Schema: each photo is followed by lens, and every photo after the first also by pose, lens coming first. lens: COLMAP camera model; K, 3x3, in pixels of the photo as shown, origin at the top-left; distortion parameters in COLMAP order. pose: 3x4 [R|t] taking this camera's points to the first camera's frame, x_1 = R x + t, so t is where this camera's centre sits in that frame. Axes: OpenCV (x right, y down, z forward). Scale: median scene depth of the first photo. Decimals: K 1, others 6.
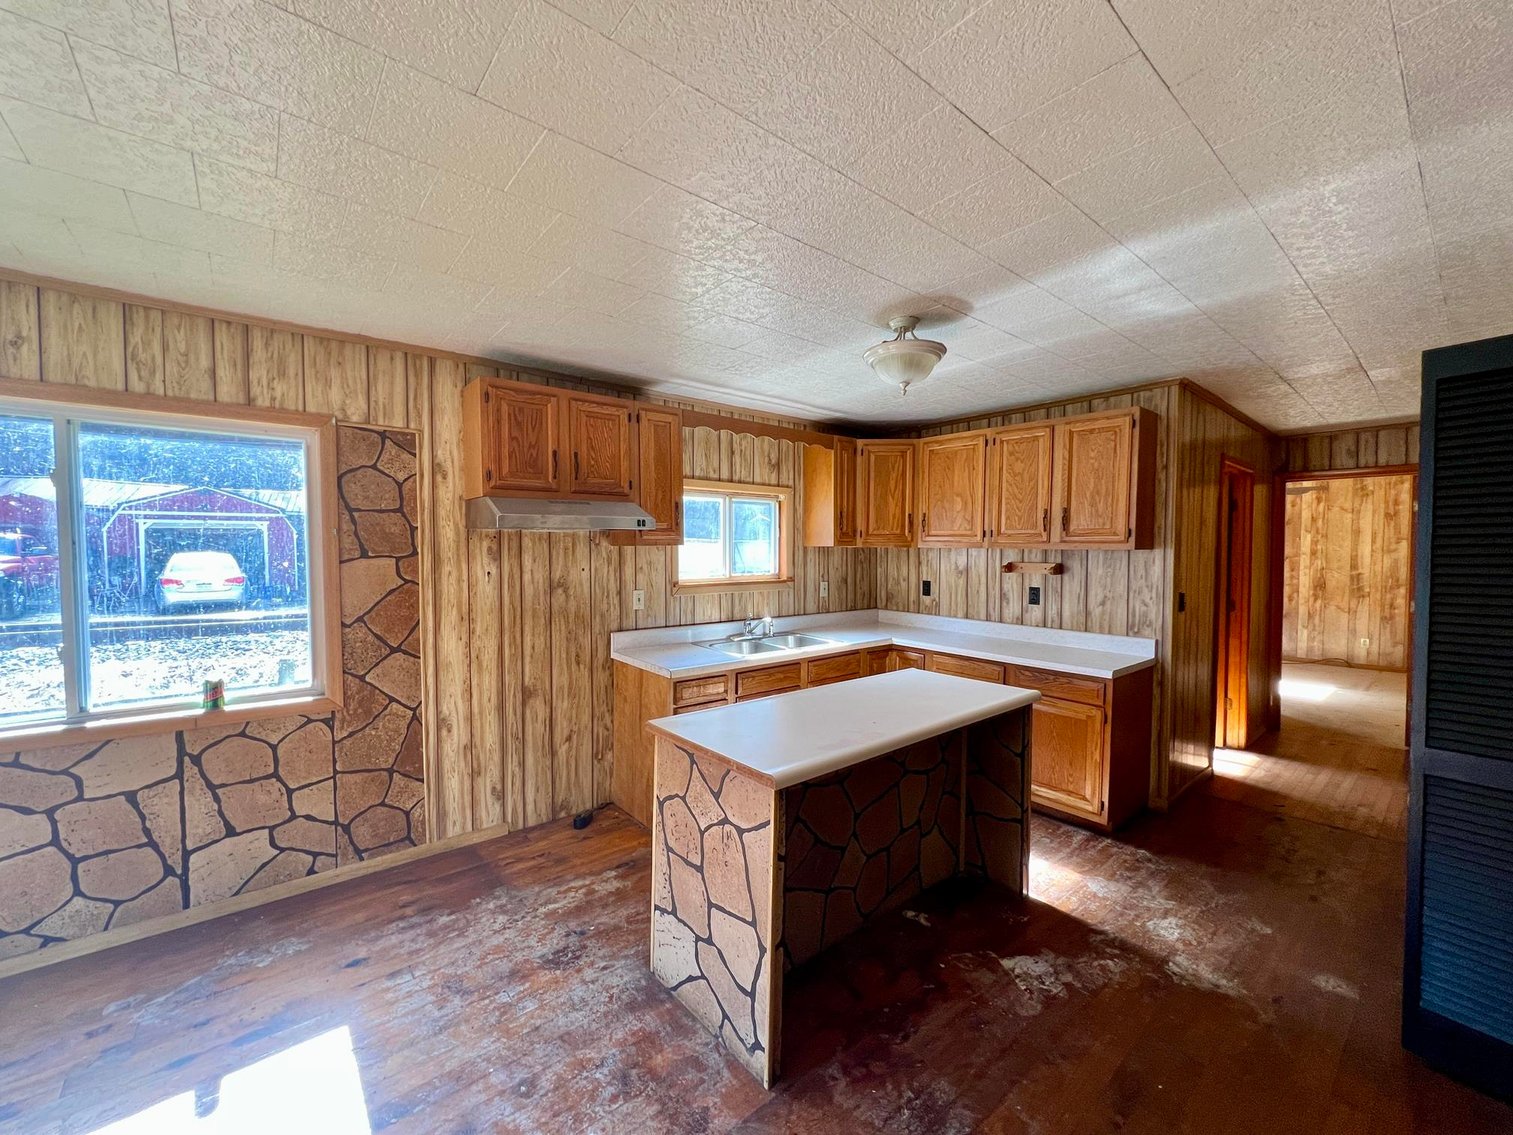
lens RADIAL K [[607.1, 0, 759.4], [0, 607.1, 572.4], [0, 0, 1]] dist [-0.001950, 0.000474]
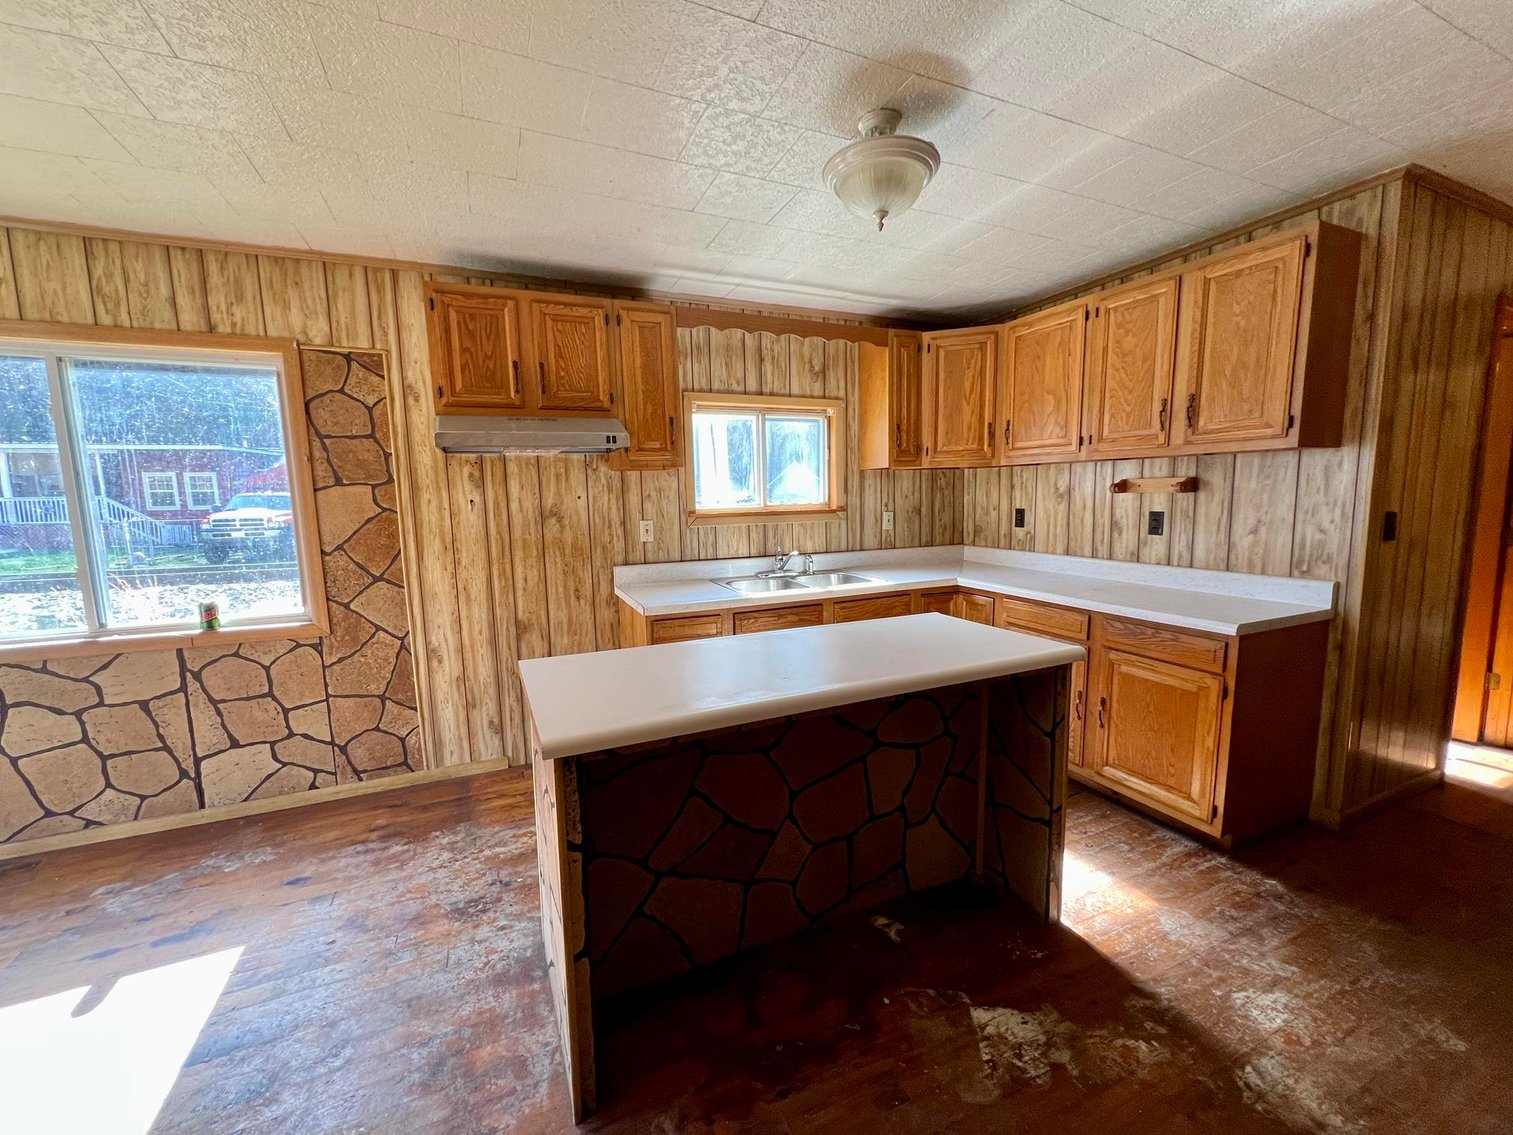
lens RADIAL K [[607.1, 0, 759.4], [0, 607.1, 572.4], [0, 0, 1]] dist [-0.001950, 0.000474]
pose [[0.961945, 0.009915, -0.273063, 0.255561], [0.013778, 0.996310, 0.084714, 0.039180], [0.272896, -0.085252, 0.958259, 0.206070]]
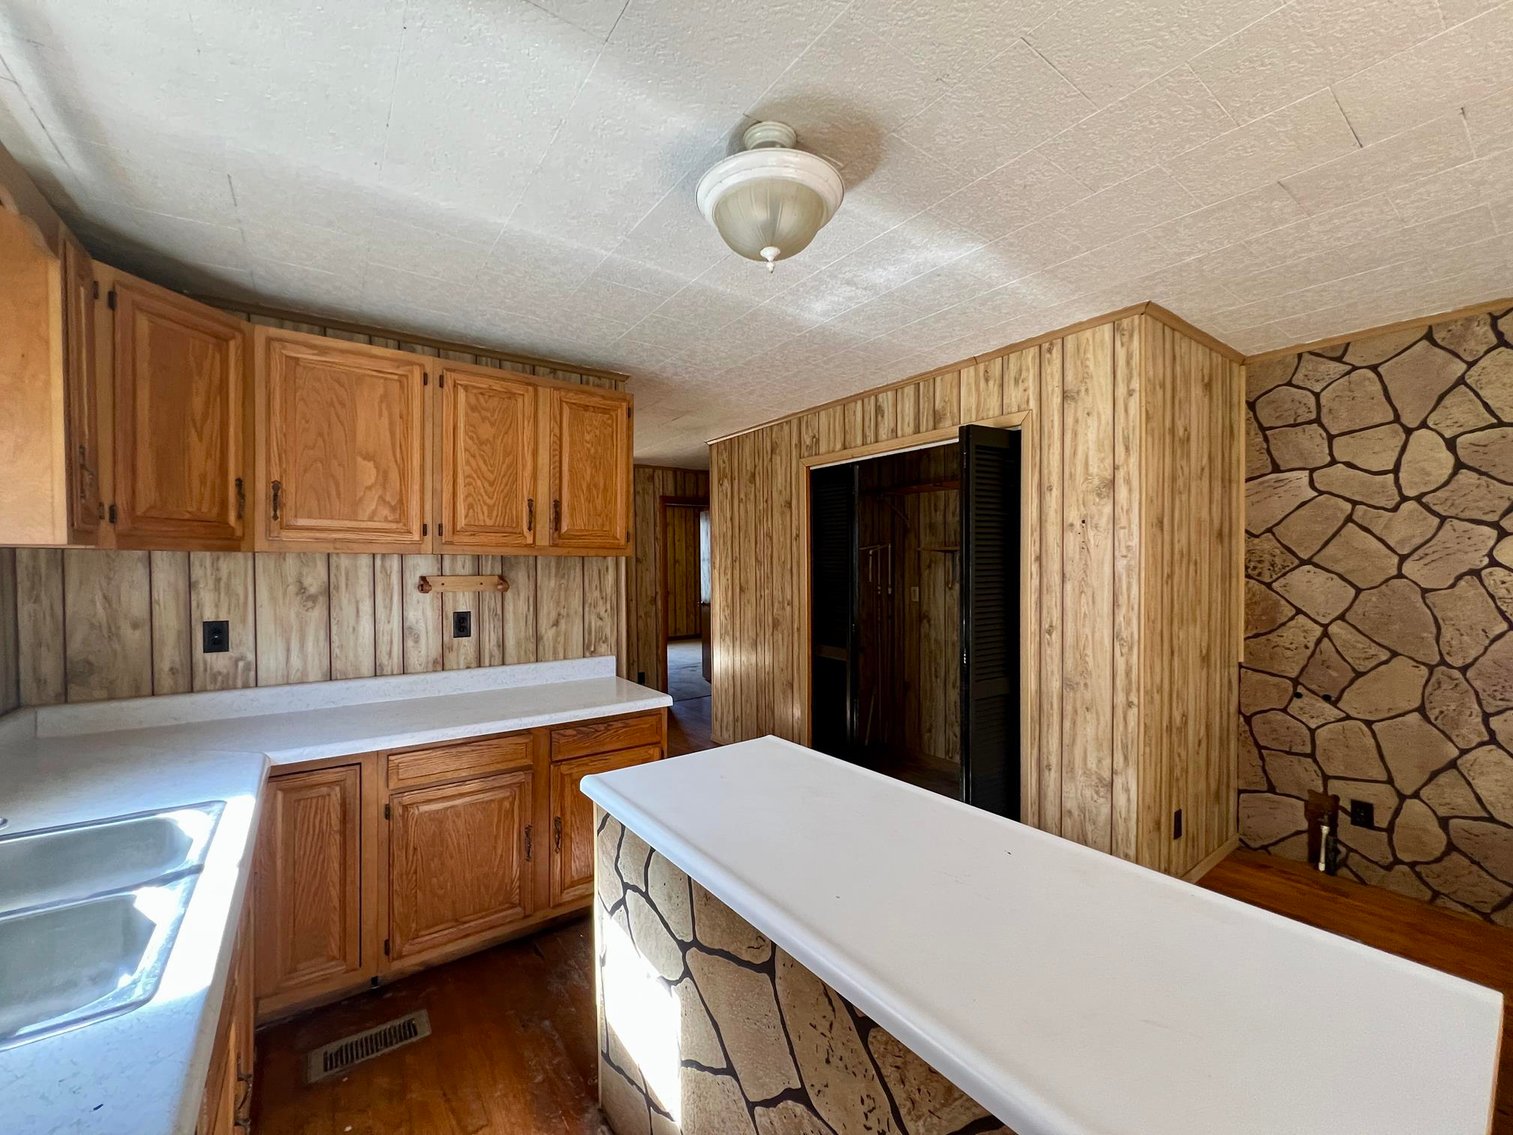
lens RADIAL K [[607.1, 0, 759.4], [0, 607.1, 572.4], [0, 0, 1]] dist [-0.001950, 0.000474]
pose [[0.062650, -0.019344, 0.997848, -0.274804], [0.043497, 0.998915, 0.016634, -0.022305], [-0.997087, 0.042362, 0.063423, 0.837386]]
